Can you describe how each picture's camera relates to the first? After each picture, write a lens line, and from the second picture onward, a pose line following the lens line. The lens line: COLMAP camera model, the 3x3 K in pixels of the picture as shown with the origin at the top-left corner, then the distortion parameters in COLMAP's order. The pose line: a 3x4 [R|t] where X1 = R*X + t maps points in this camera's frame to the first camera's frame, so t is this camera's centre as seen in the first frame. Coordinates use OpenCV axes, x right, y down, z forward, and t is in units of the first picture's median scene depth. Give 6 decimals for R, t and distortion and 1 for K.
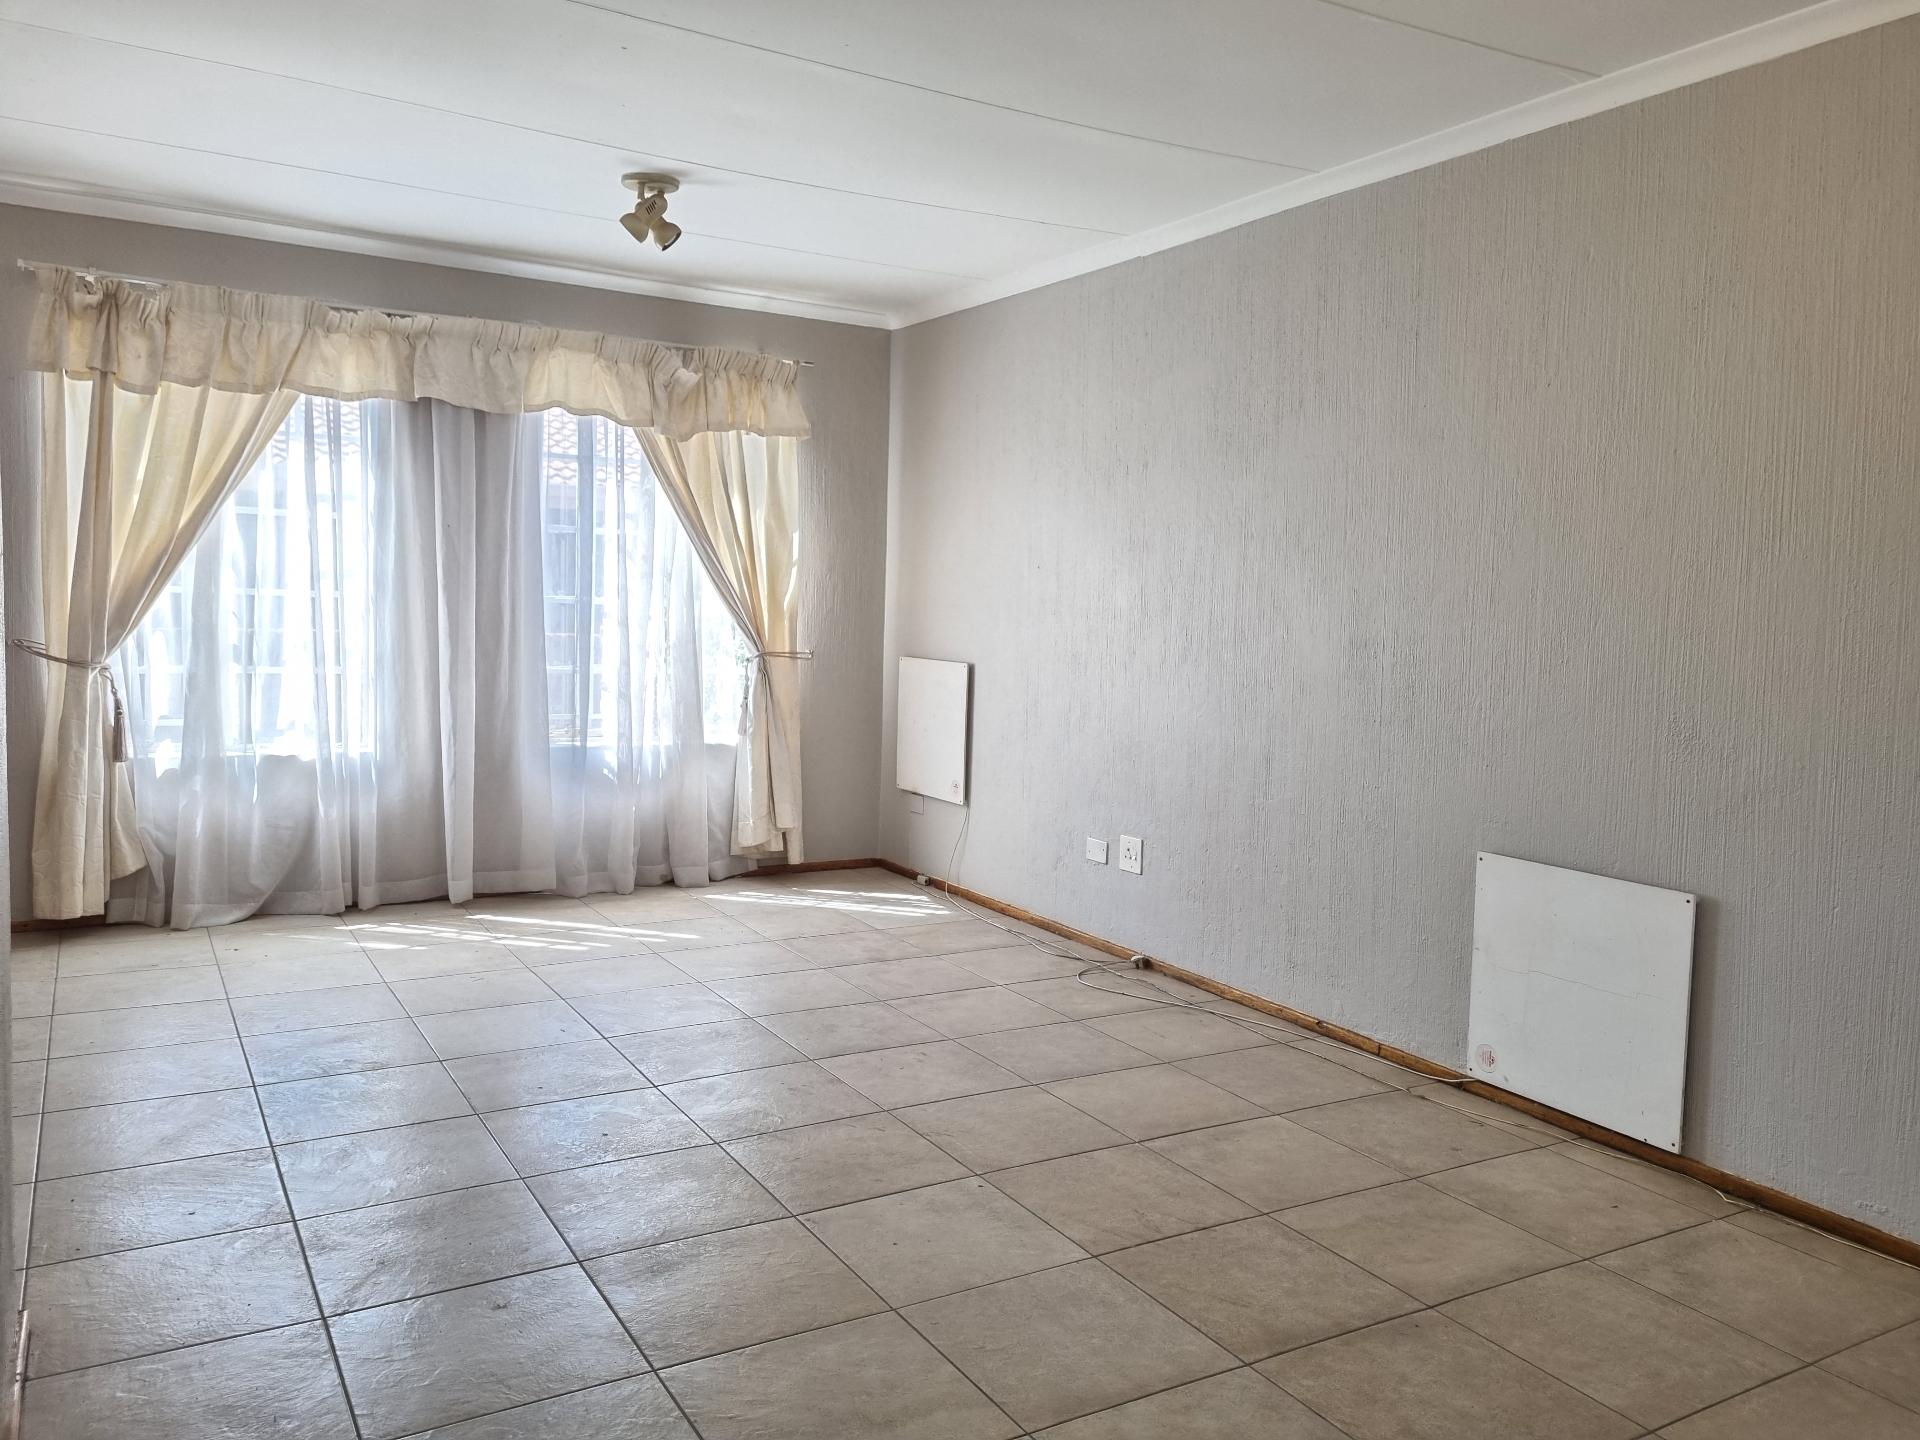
lens RADIAL K [[1435.8, 0, 976.3], [0, 1435.8, 713.0], [0, 0, 1]] dist [0.065740, -0.054009]
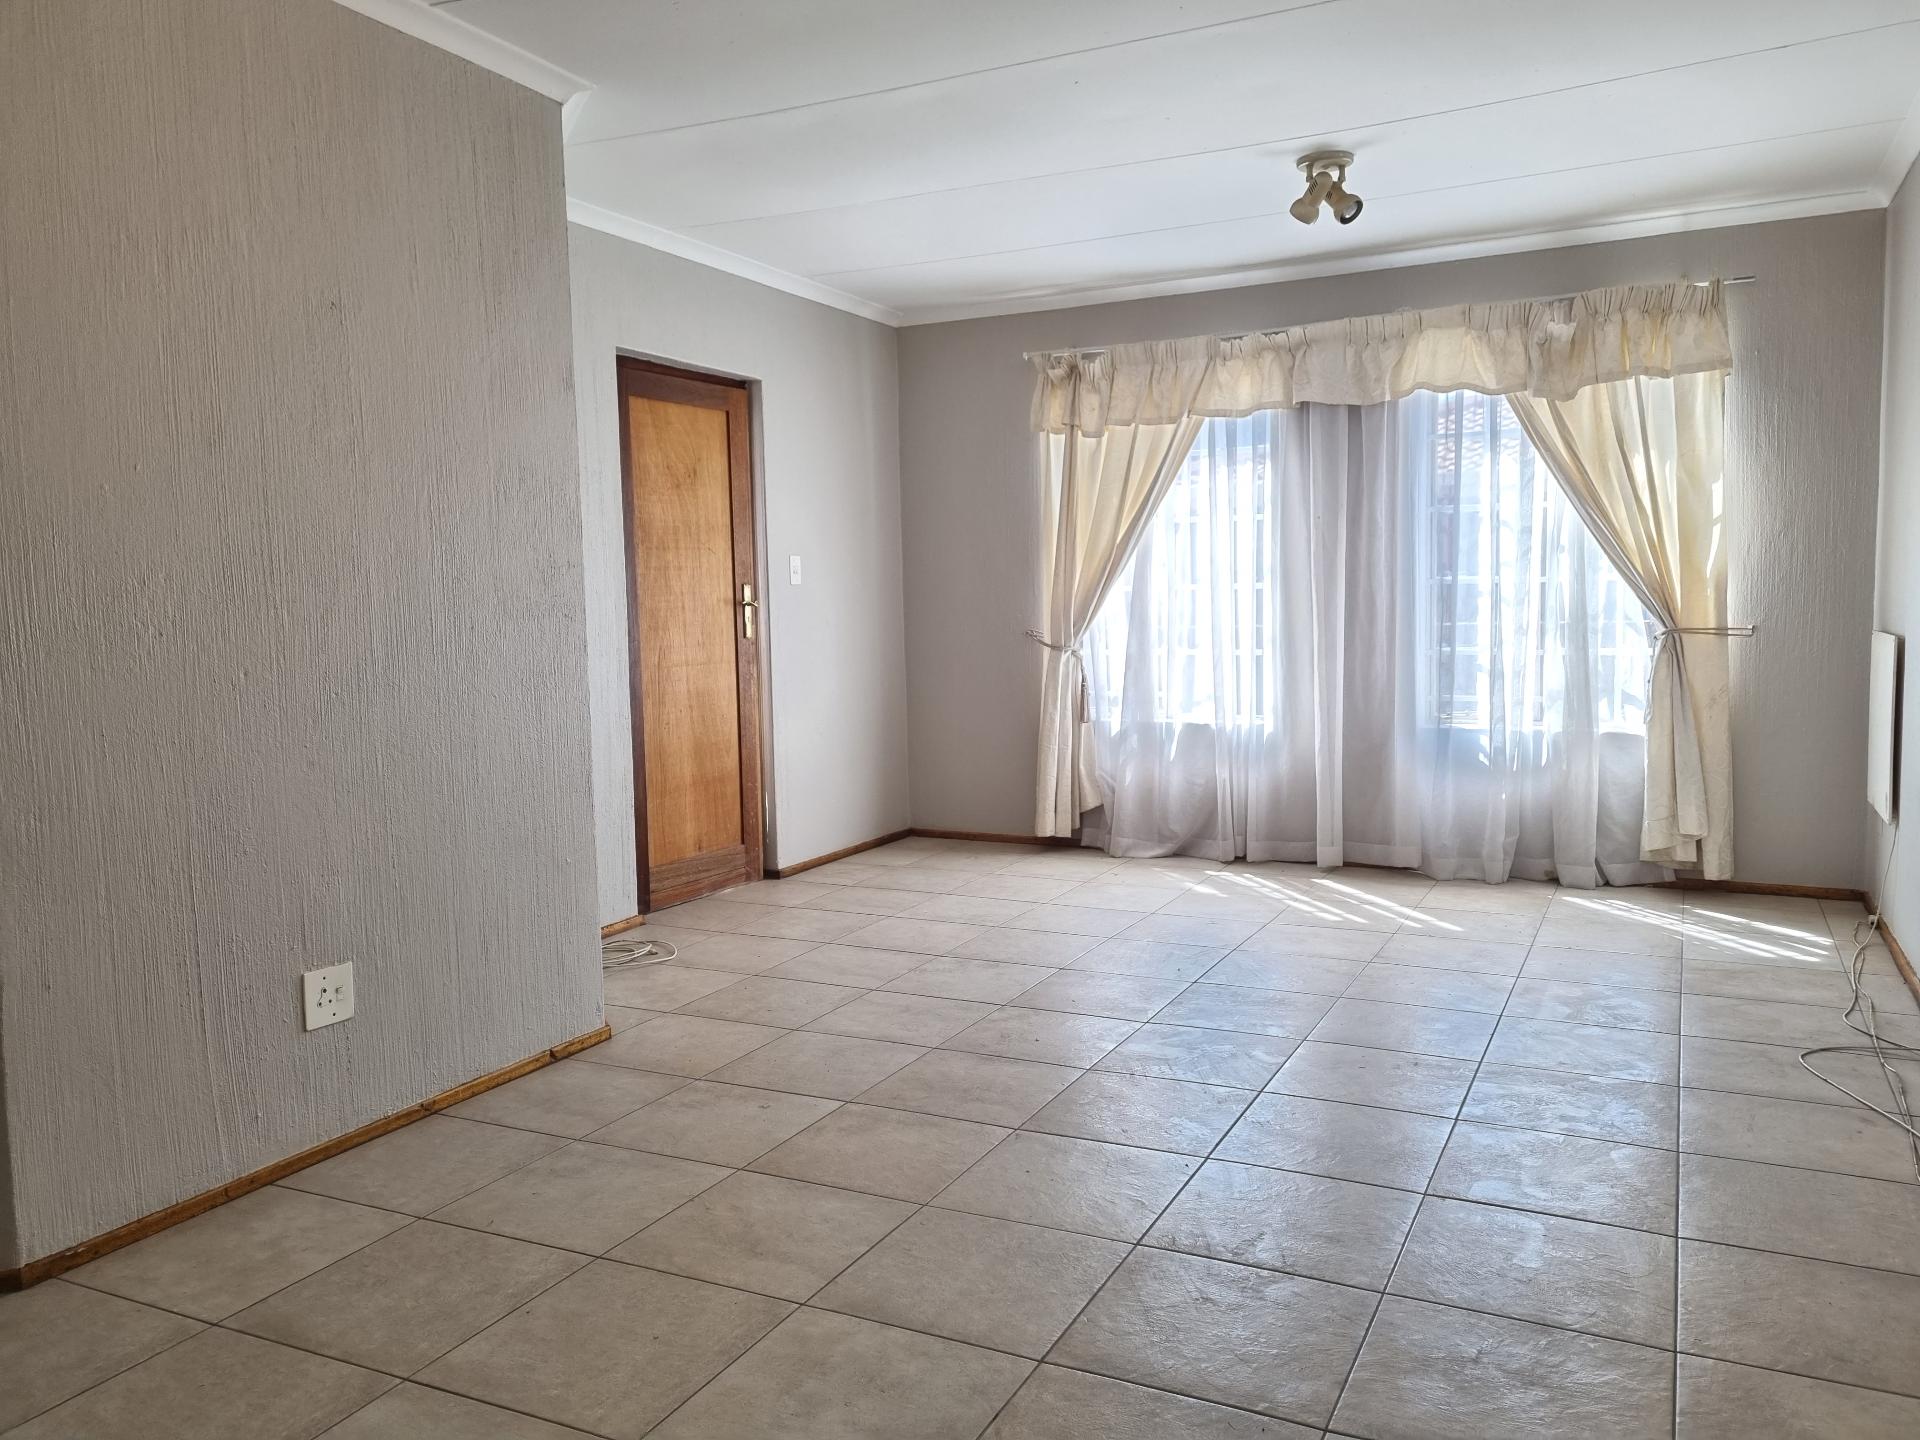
lens RADIAL K [[1435.8, 0, 970.8], [0, 1435.8, 721.2], [0, 0, 1]] dist [0.065740, -0.054009]
pose [[0.544541, 0.030354, -0.838185, 0.405583], [-0.028905, 0.999430, 0.017415, 0.011537], [0.838236, 0.014745, 0.545109, 0.198907]]
